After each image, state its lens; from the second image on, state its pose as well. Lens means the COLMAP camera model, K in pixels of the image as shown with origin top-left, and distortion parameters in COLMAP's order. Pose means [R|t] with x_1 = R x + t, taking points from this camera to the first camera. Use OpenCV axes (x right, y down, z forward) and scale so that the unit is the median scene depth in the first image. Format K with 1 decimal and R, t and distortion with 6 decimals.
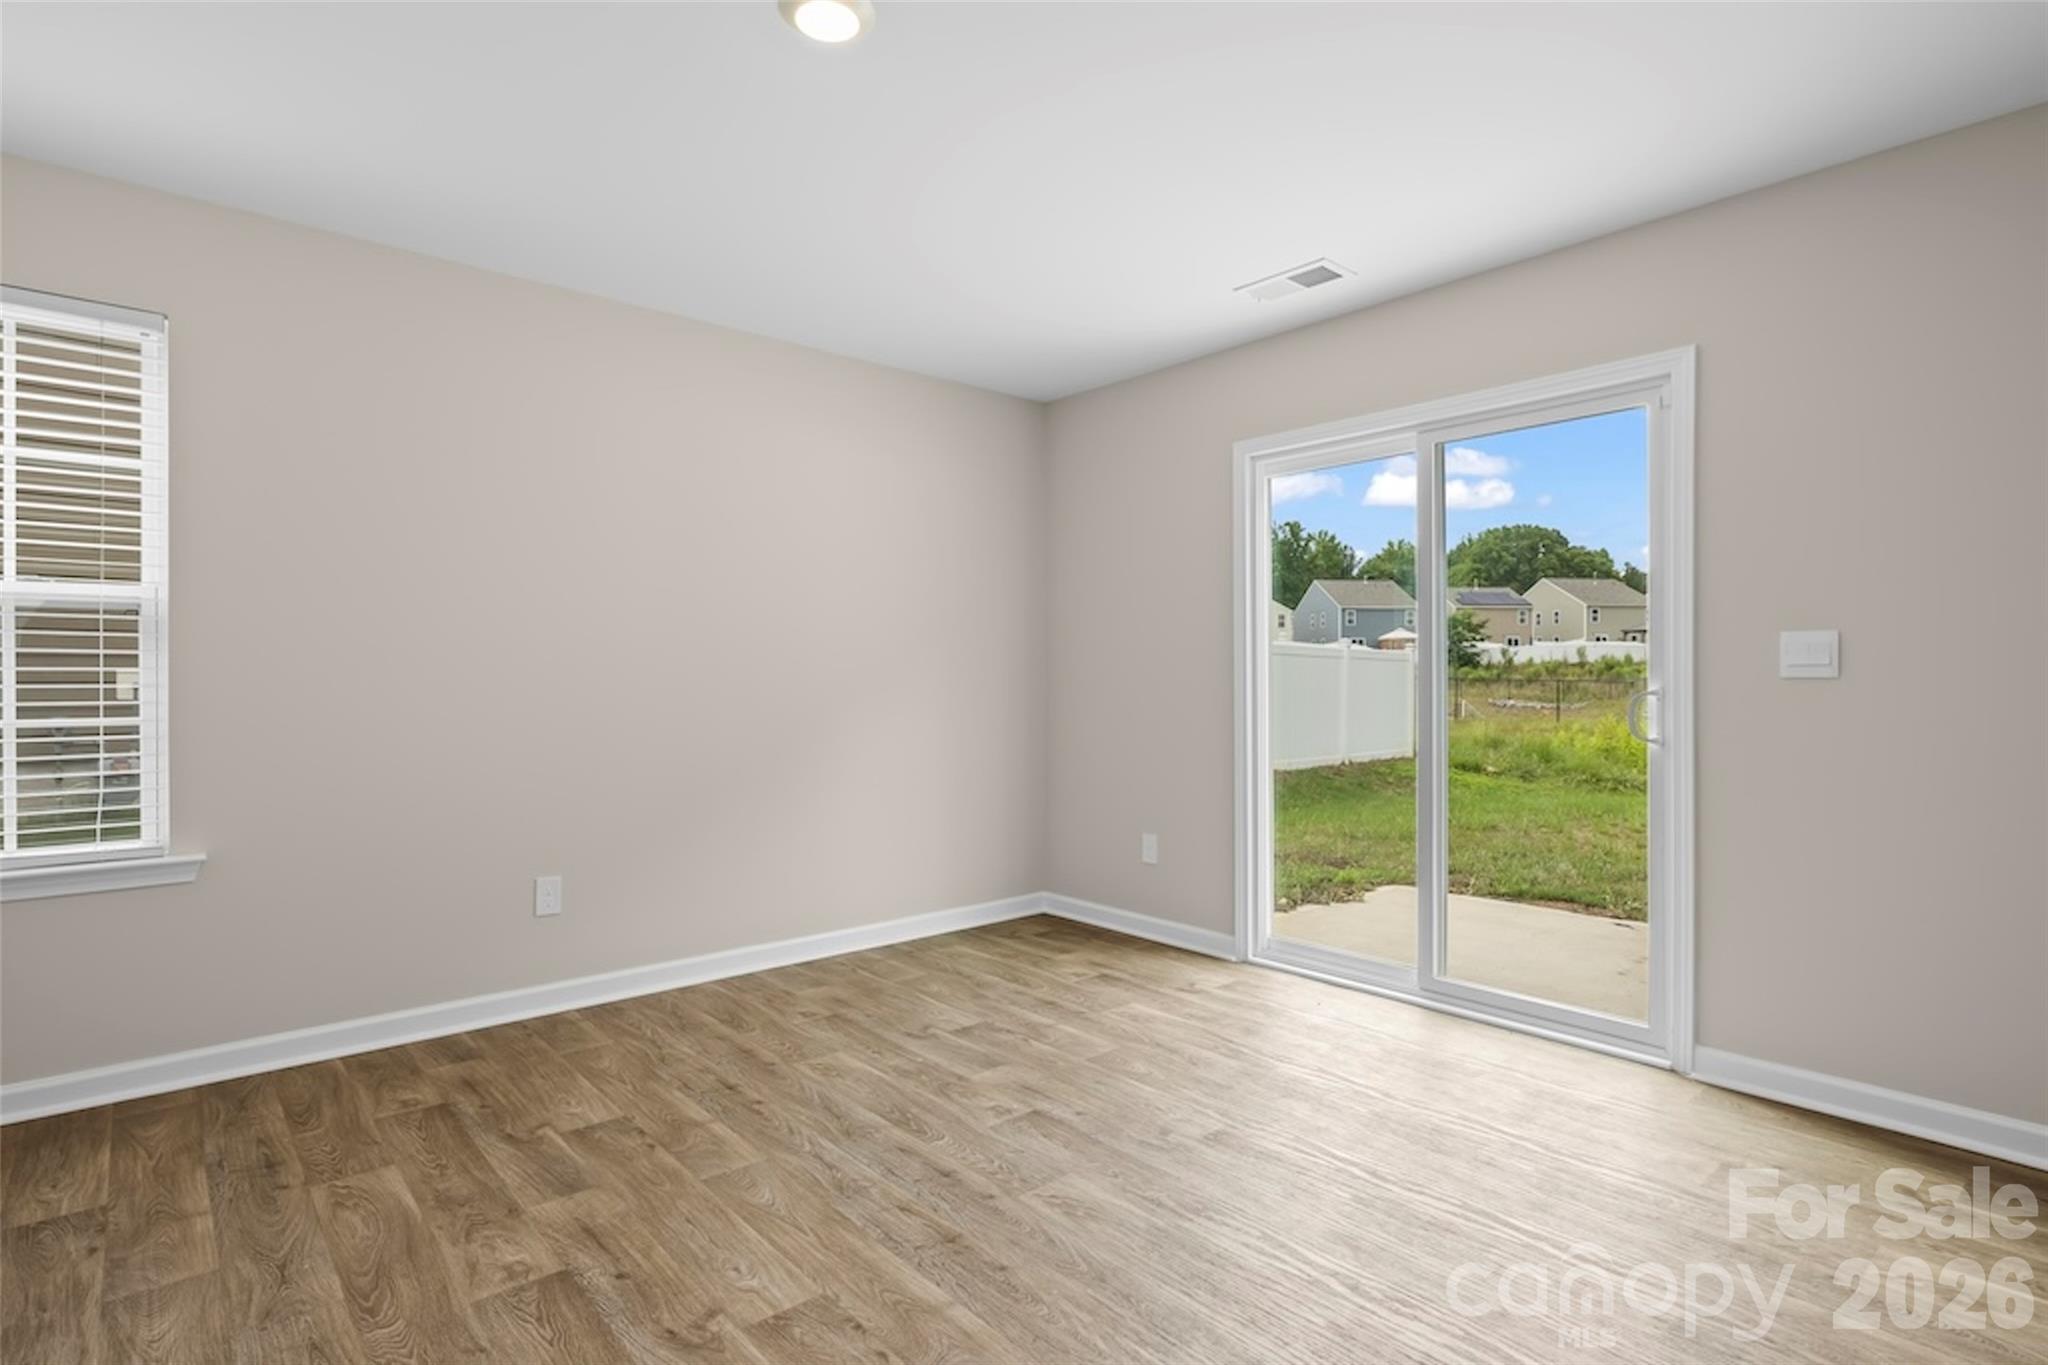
lens RADIAL K [[1049.0, 0, 1031.4], [0, 1049.0, 643.8], [0, 0, 1]] dist [-0.003230, 0.004805]
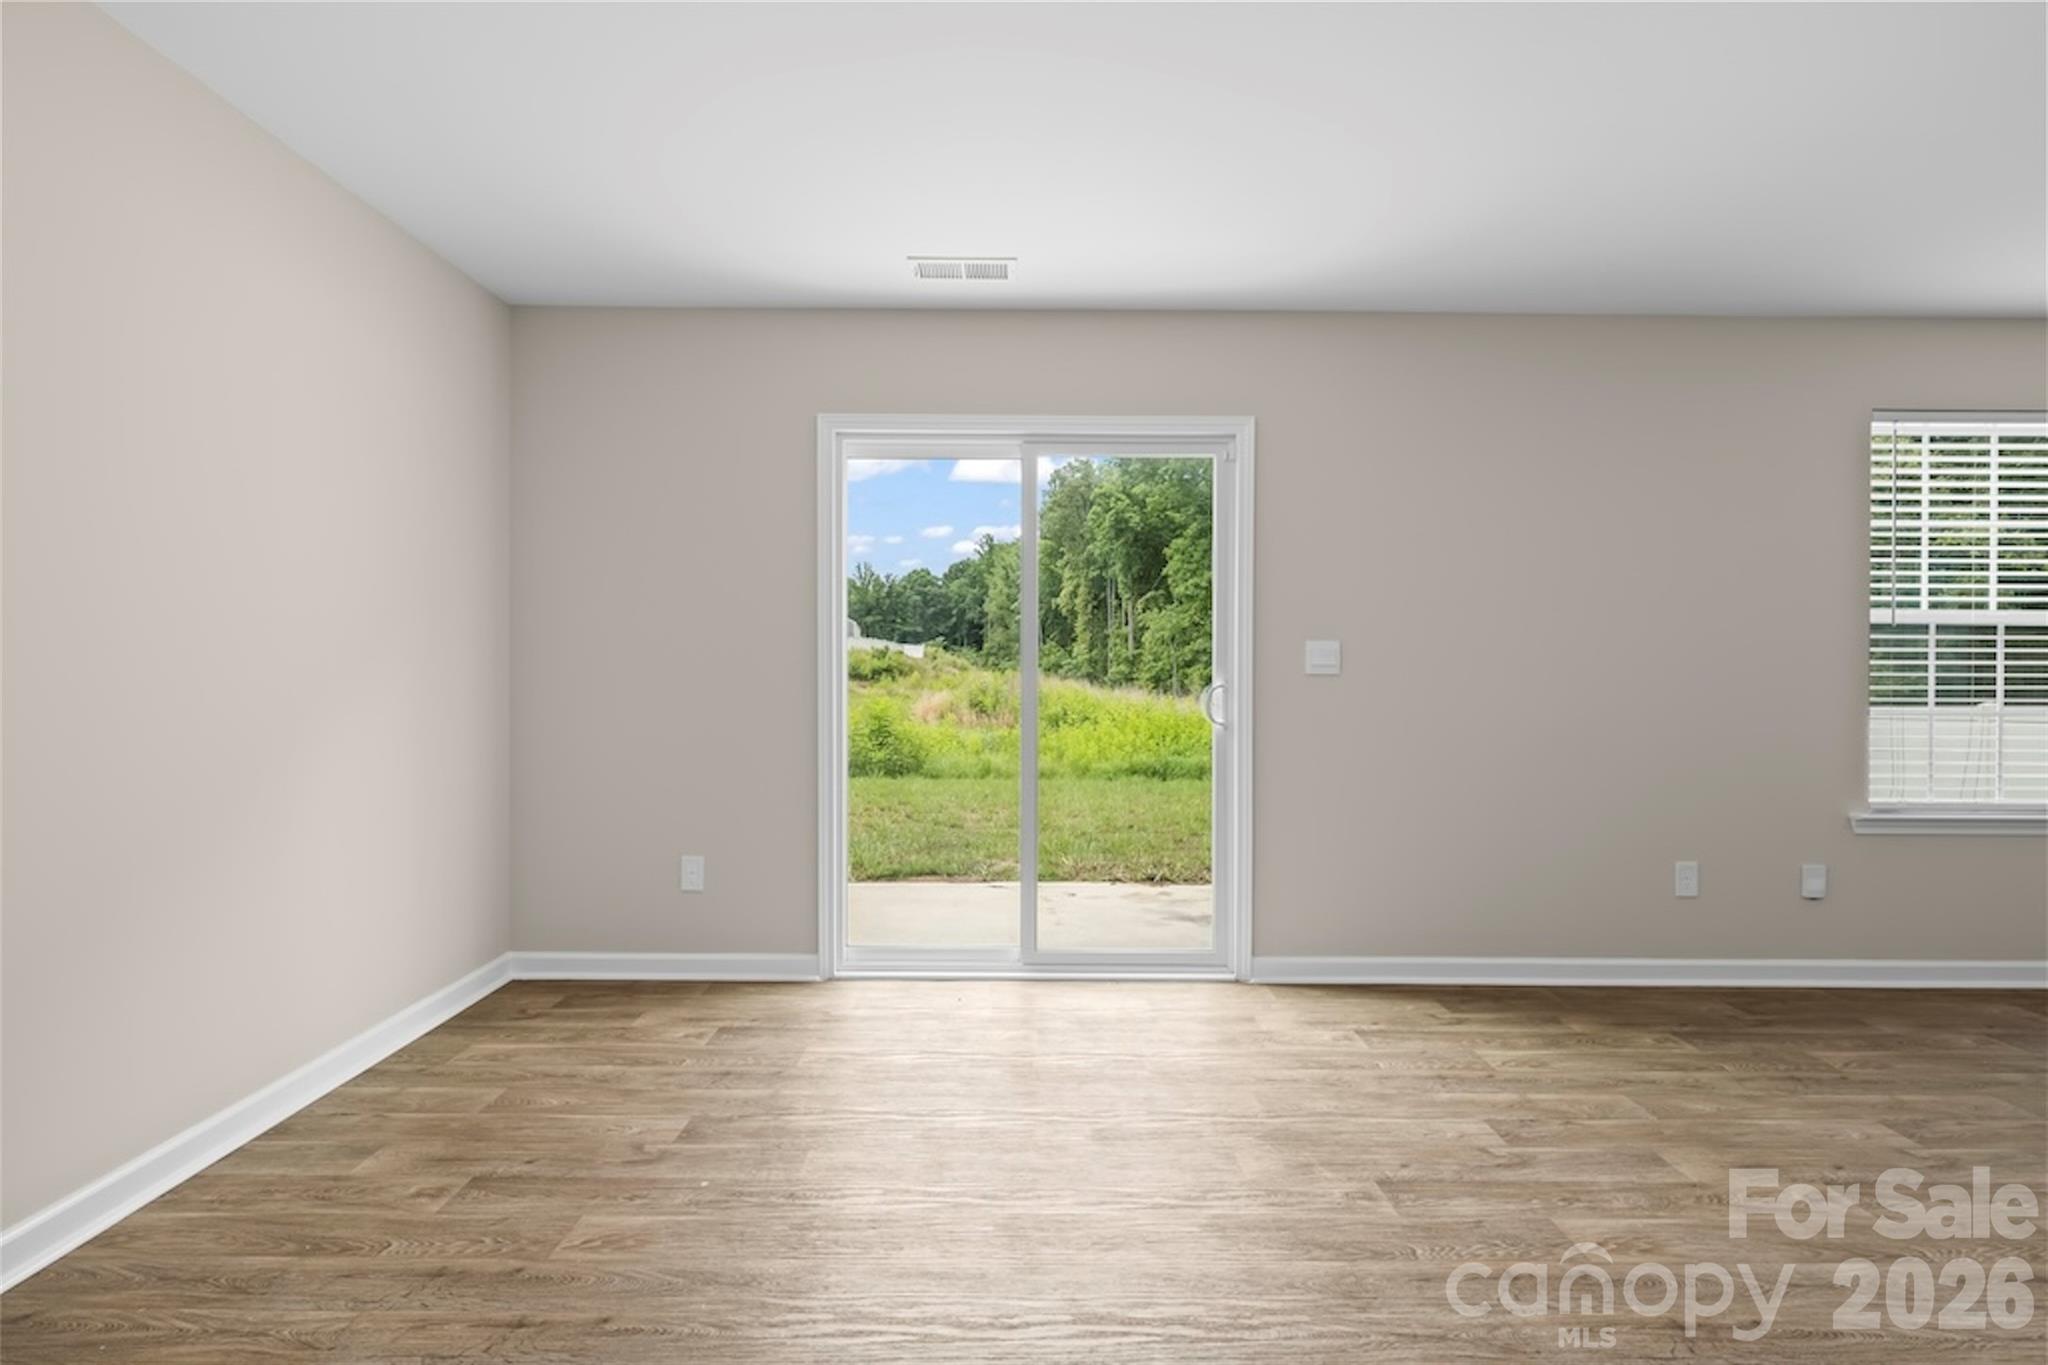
lens RADIAL K [[1097.3, 0, 1033.9], [0, 1097.3, 635.6], [0, 0, 1]] dist [0.002534, 0.001486]
pose [[0.641447, 0.029661, 0.766594, -0.470551], [-0.031978, 0.999418, -0.011911, 0.007999], [-0.766500, -0.016874, 0.642022, 0.271950]]
